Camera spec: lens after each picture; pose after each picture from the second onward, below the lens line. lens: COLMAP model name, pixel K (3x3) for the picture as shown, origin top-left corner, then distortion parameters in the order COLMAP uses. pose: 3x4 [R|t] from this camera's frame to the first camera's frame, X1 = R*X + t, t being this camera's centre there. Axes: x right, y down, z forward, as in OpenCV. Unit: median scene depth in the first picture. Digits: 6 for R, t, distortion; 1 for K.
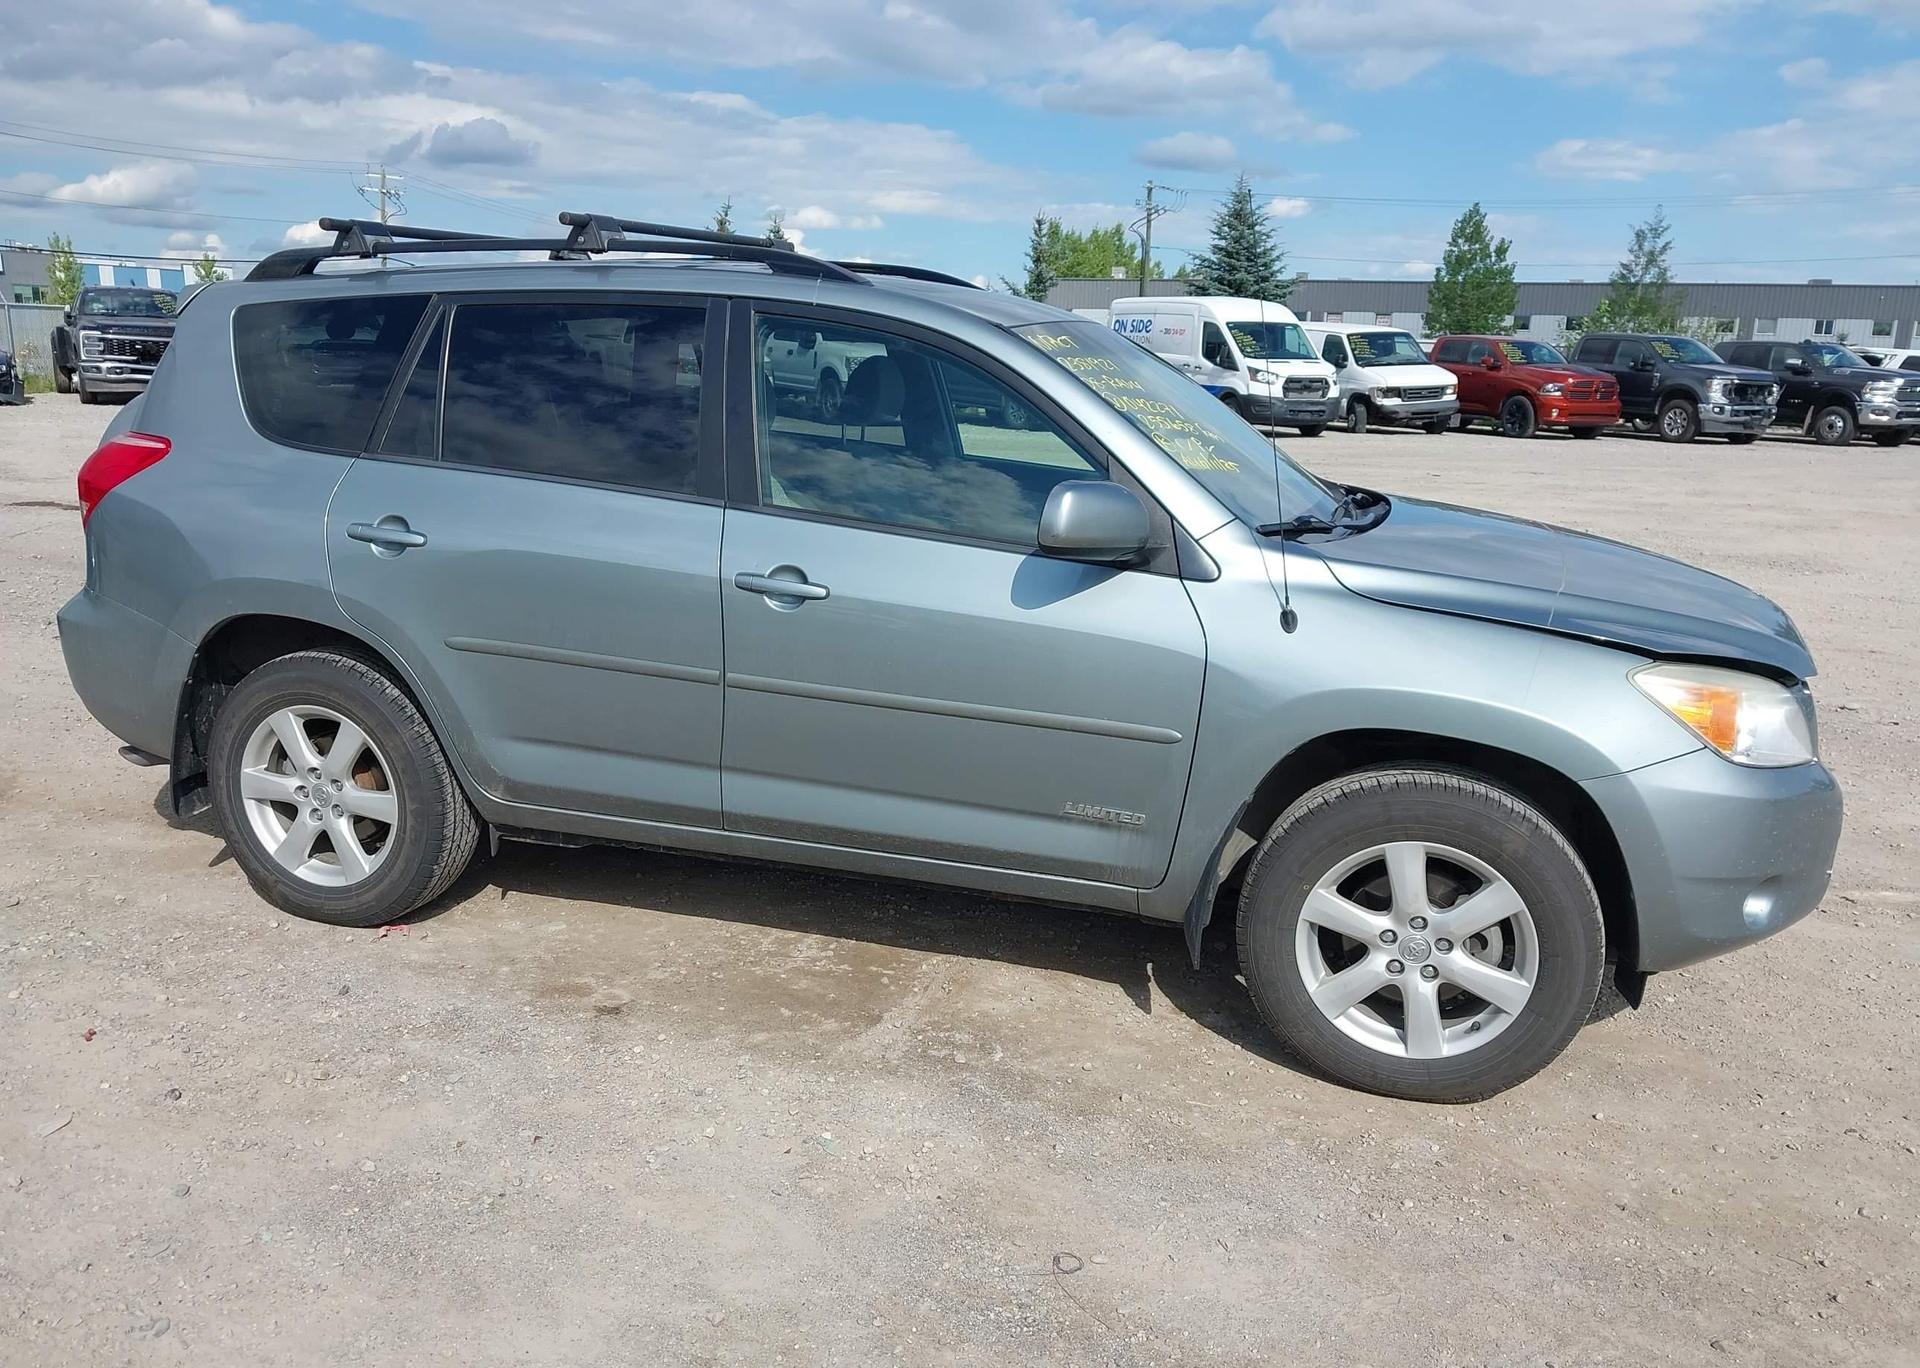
lens RADIAL K [[1507.9, 0, 944.6], [0, 1507.9, 768.3], [0, 0, 1]] dist [0.002352, 0.006357]
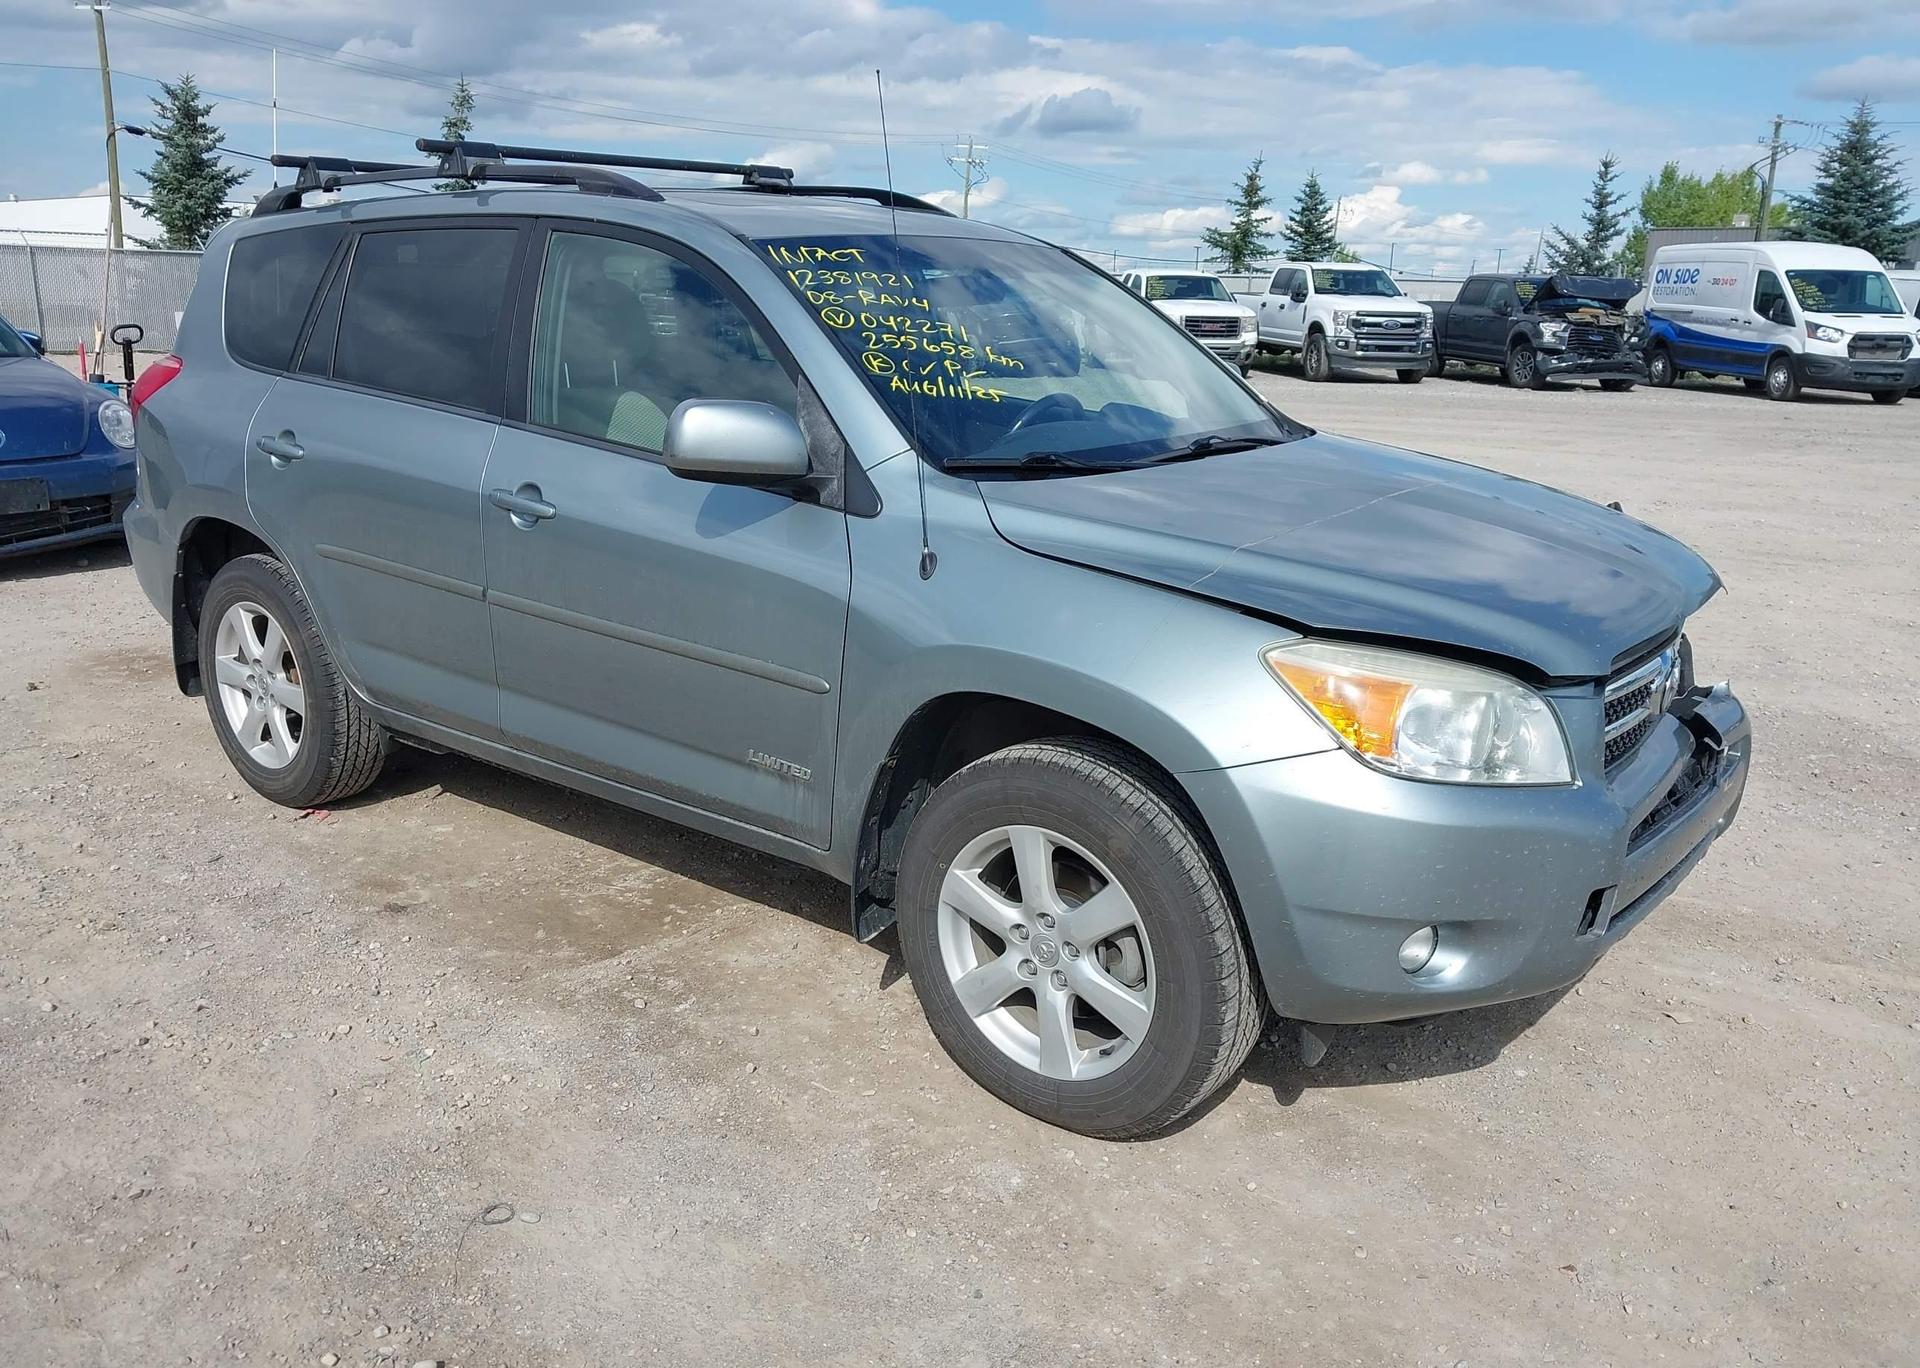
lens RADIAL K [[1498.7, 0, 956.5], [0, 1498.7, 744.4], [0, 0, 1]] dist [0.050089, -0.058309]
pose [[0.935982, 0.094450, -0.339141, 0.441385], [-0.091492, 0.995498, 0.024738, -0.012379], [0.339951, 0.007875, 0.940410, 0.136318]]
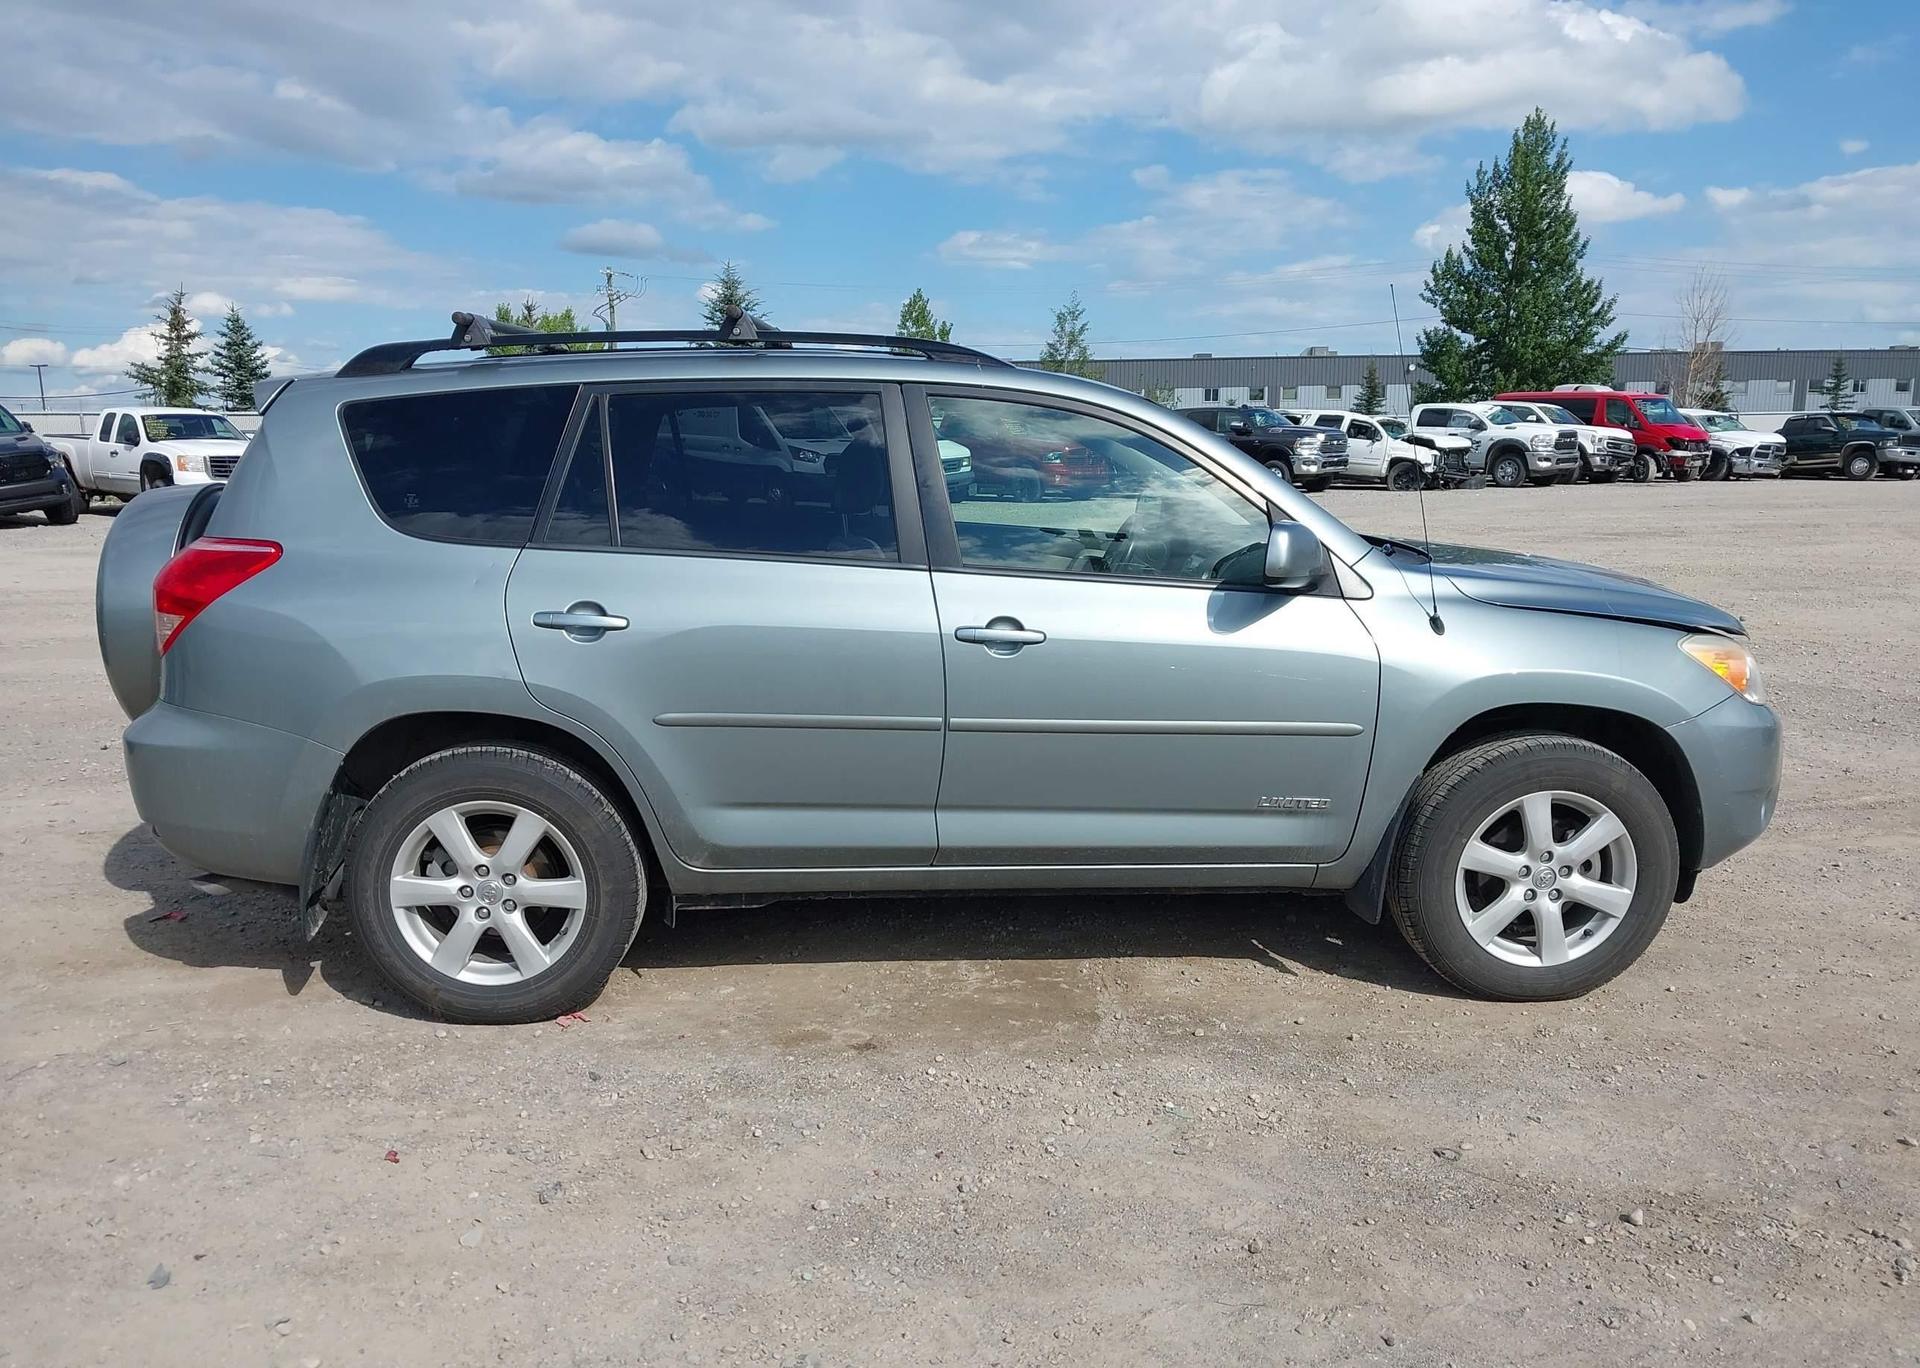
lens RADIAL K [[1507.9, 0, 944.6], [0, 1507.9, 768.3], [0, 0, 1]] dist [0.002352, 0.006357]
pose [[0.938075, -0.107375, 0.329373, -0.452224], [0.123984, 0.991837, -0.029776, 0.003973], [-0.323488, 0.068769, 0.943730, -0.023263]]
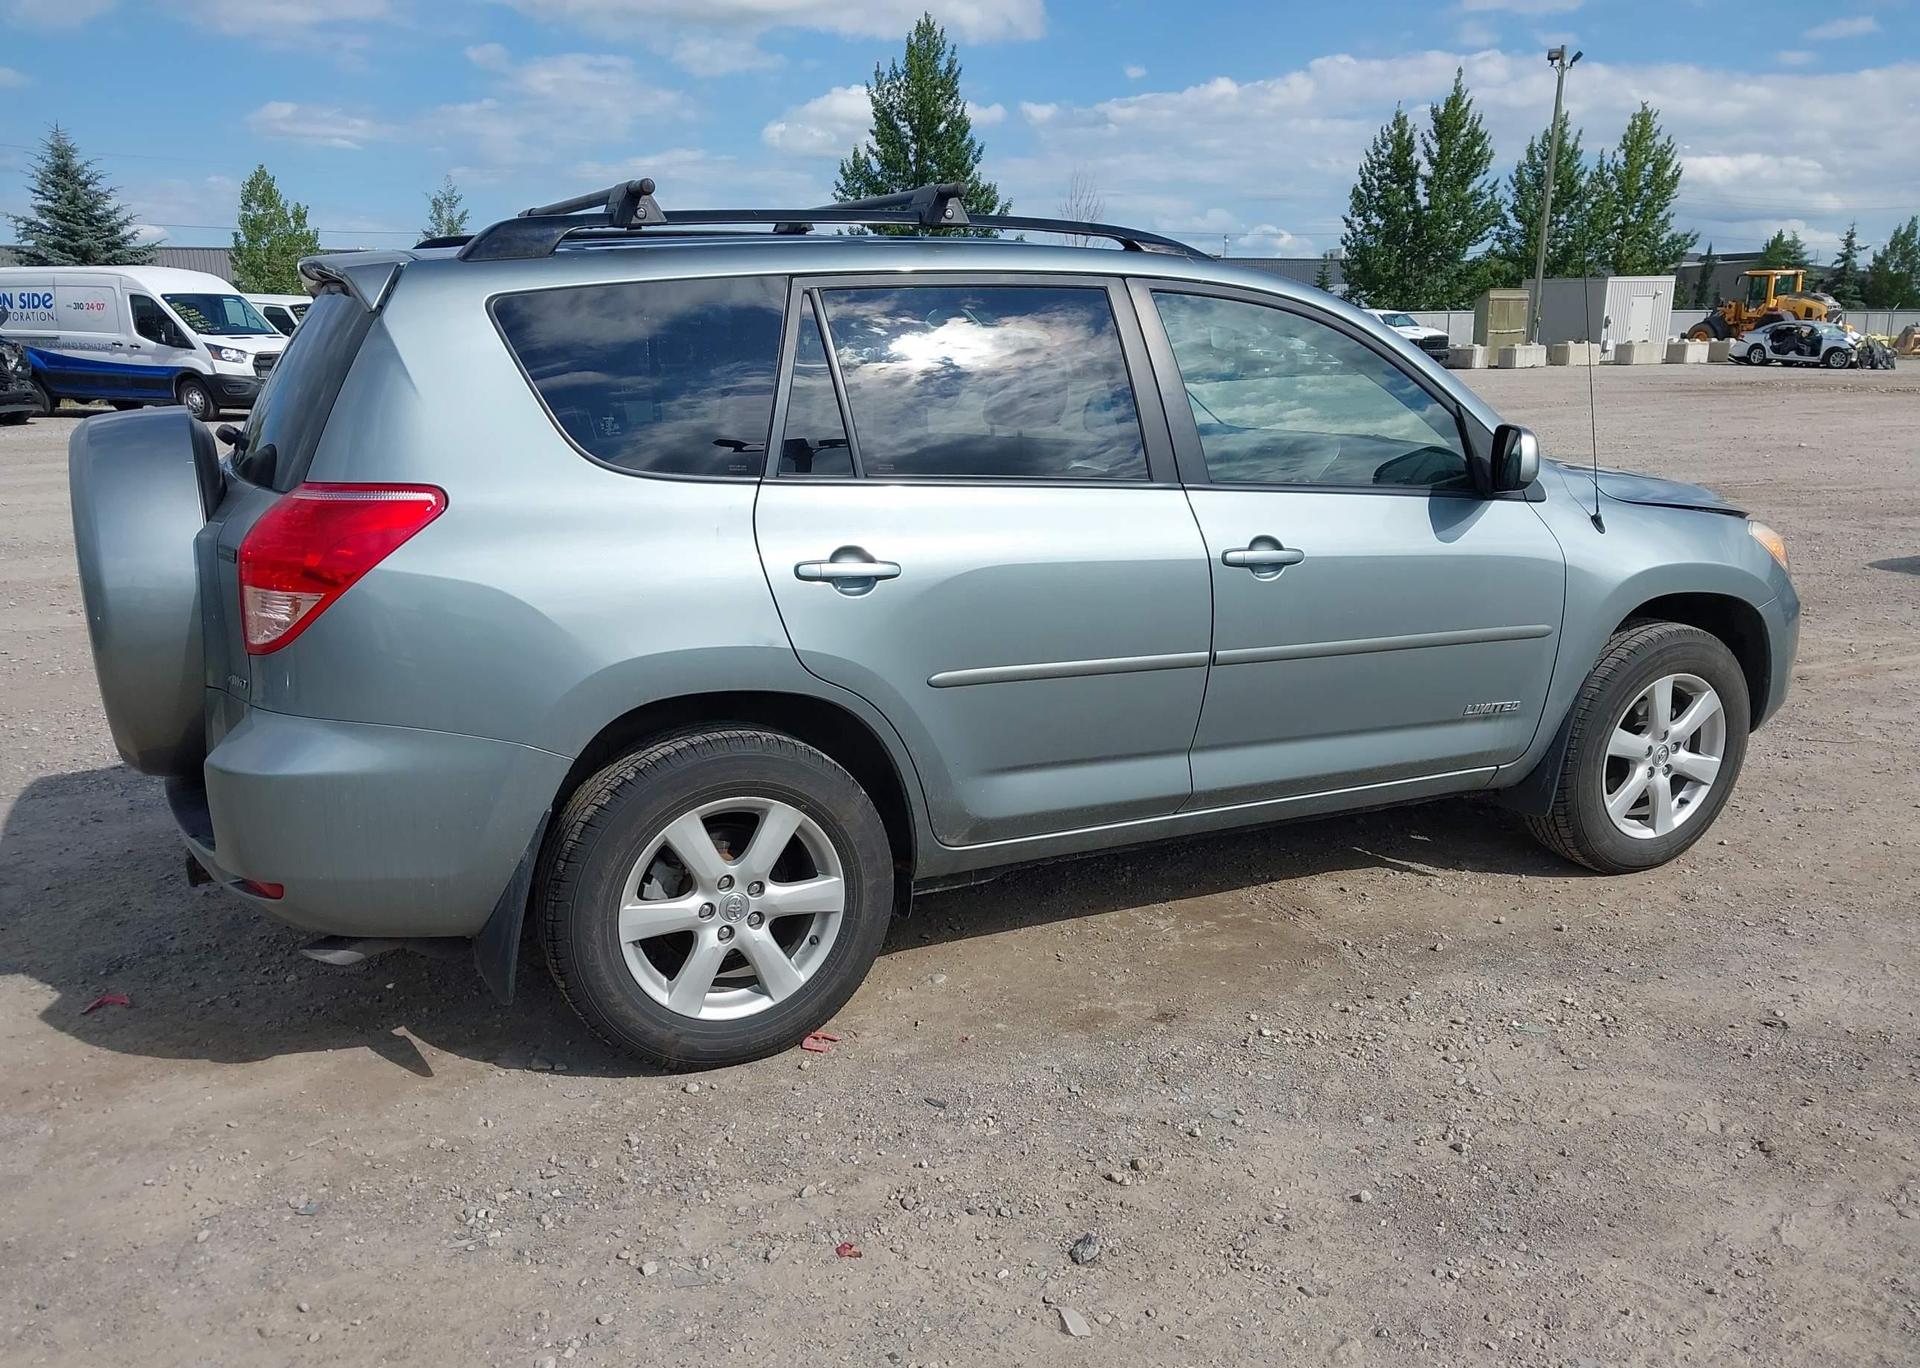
lens RADIAL K [[1497.5, 0, 932.0], [0, 1497.5, 781.7], [0, 0, 1]] dist [-0.001018, 0.008167]
pose [[0.731739, -0.227294, 0.642569, -0.834699], [0.207994, 0.972254, 0.107054, -0.110555], [-0.649073, 0.055315, 0.758712, 0.329661]]
